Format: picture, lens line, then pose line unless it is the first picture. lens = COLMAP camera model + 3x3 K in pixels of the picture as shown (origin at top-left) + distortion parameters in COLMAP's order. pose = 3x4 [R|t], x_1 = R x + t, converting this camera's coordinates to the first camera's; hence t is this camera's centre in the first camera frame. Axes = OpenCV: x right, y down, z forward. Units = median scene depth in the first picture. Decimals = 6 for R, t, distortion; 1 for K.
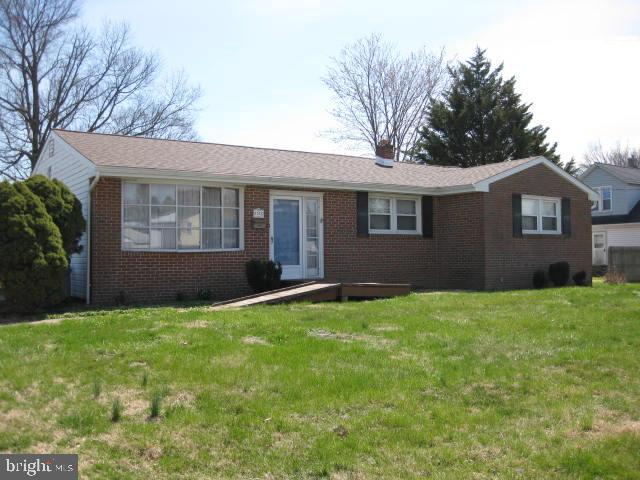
lens RADIAL K [[653.7, 0, 320.0], [0, 653.7, 240.0], [0, 0, 1]] dist [-0.151924, 0.021437]
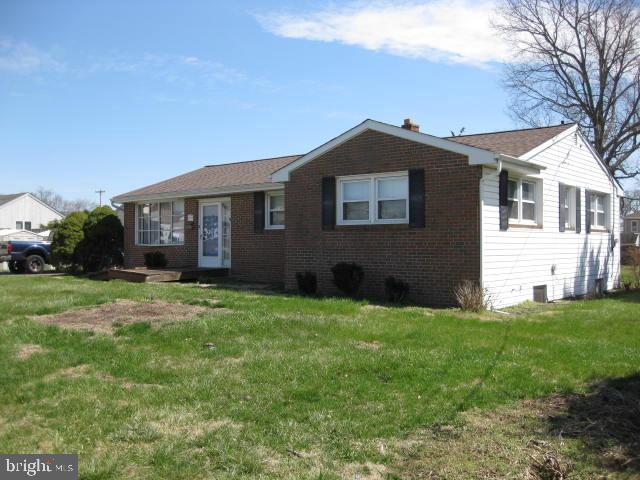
lens RADIAL K [[653.7, 0, 320.0], [0, 653.7, 240.0], [0, 0, 1]] dist [-0.151924, 0.021437]
pose [[0.247214, 0.007922, -0.968929, 1.157960], [0.034899, 0.999245, 0.017074, -0.006932], [0.968332, -0.038036, 0.246751, 0.821184]]
